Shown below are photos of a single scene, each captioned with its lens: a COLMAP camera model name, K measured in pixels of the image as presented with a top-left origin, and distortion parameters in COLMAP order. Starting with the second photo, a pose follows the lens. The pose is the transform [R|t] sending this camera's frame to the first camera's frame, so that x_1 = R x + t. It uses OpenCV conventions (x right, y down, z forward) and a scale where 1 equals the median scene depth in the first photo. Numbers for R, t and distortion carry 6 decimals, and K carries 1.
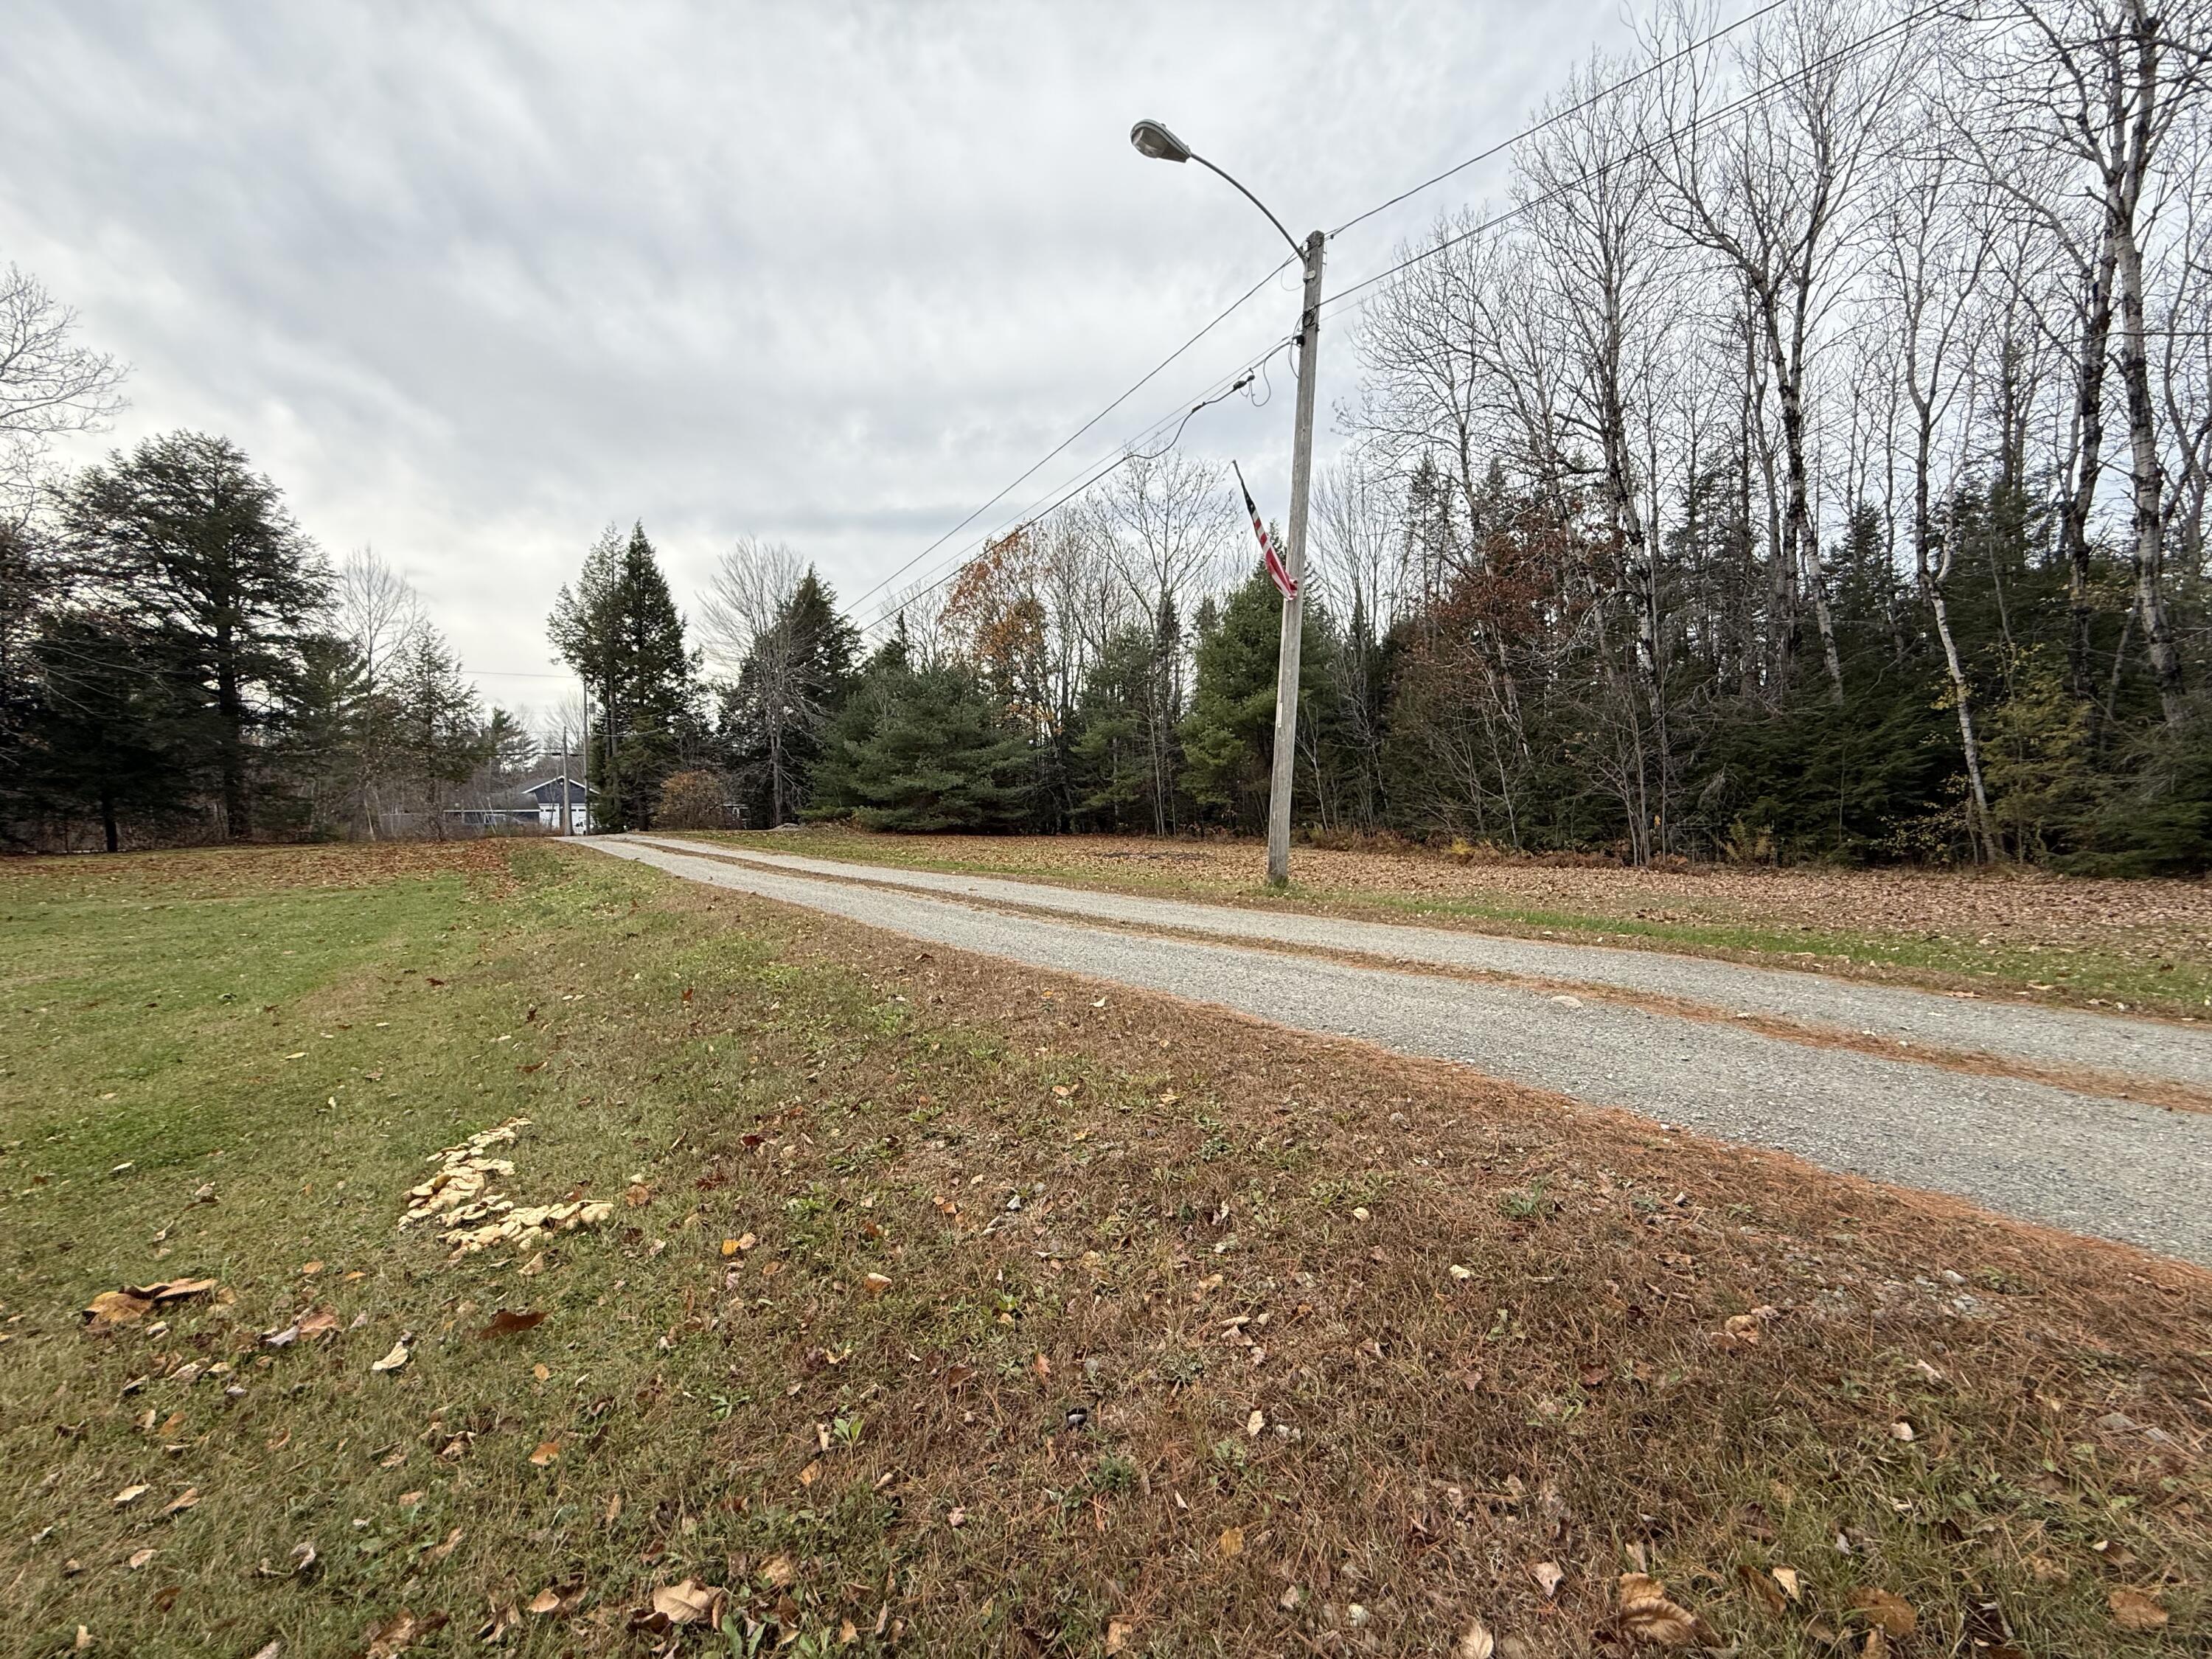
lens RADIAL K [[880.2, 0, 1103.2], [0, 880.2, 834.2], [0, 0, 1]] dist [-0.001202, 0.000070]
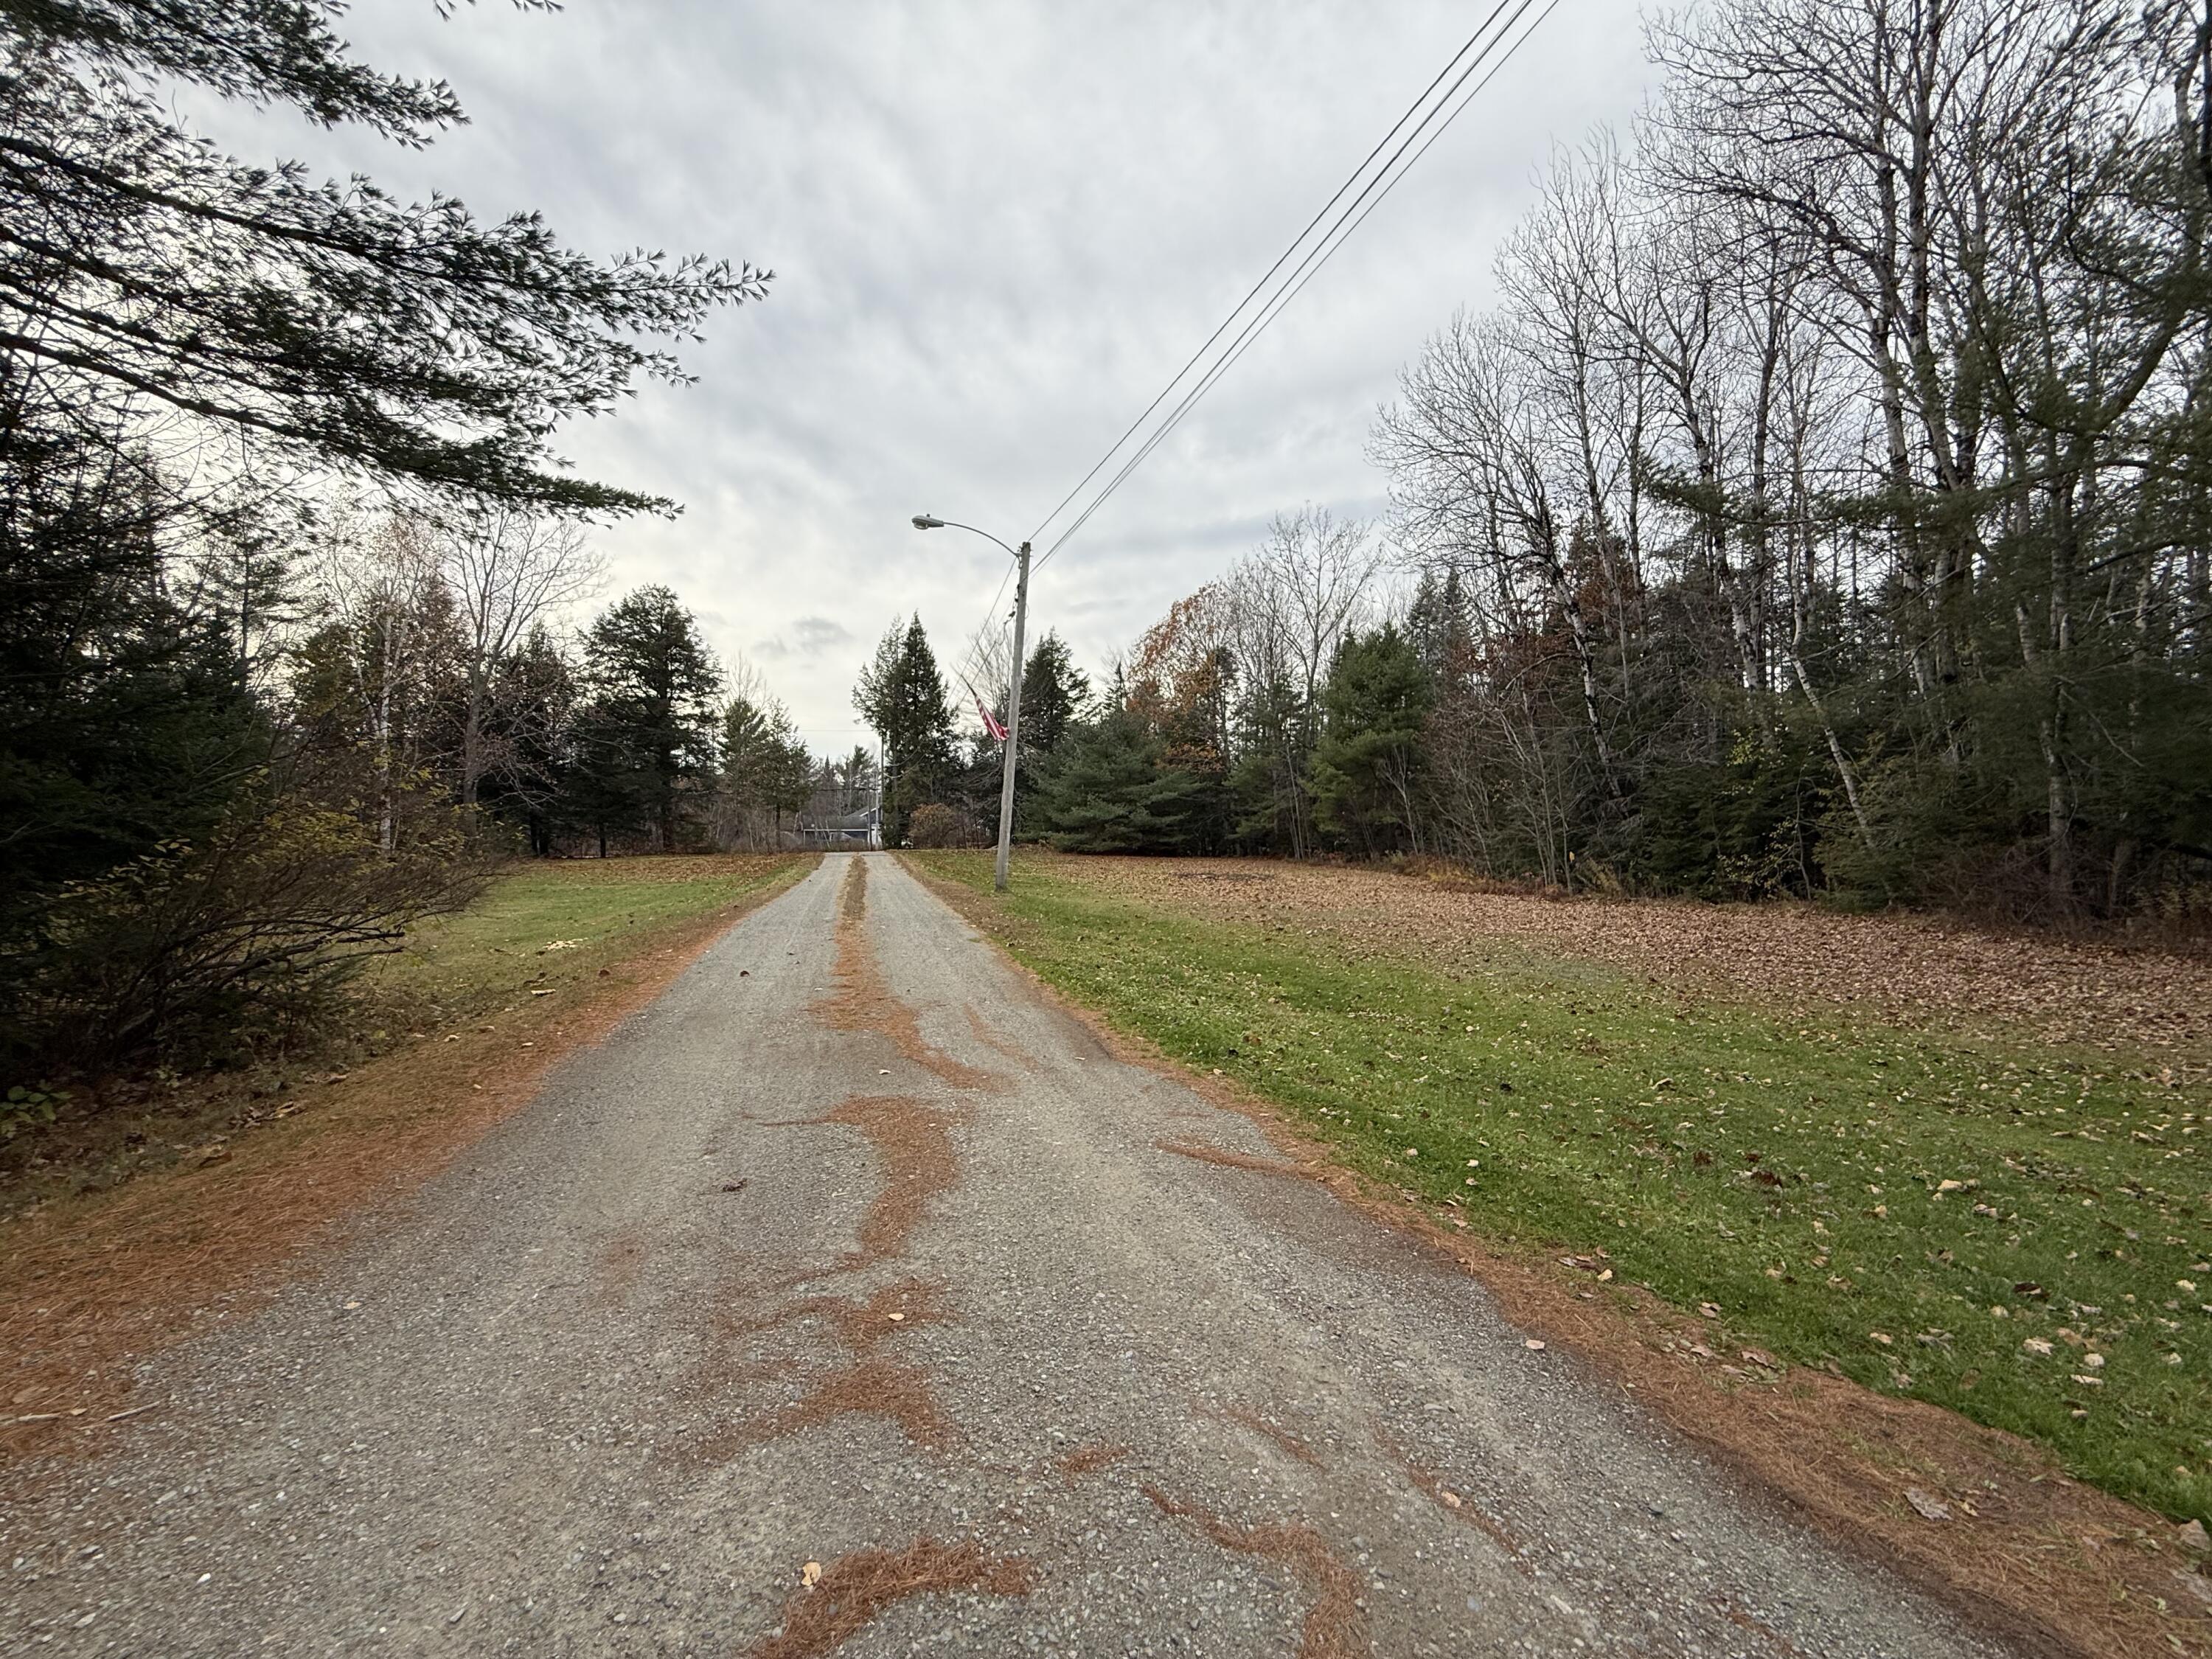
lens RADIAL K [[880.2, 0, 1109.1], [0, 880.2, 834.5], [0, 0, 1]] dist [-0.001202, 0.000070]
pose [[0.939290, 0.008126, -0.343027, 0.224944], [-0.014294, 0.999778, -0.015459, -0.009046], [0.342826, 0.019424, 0.939198, -0.143932]]
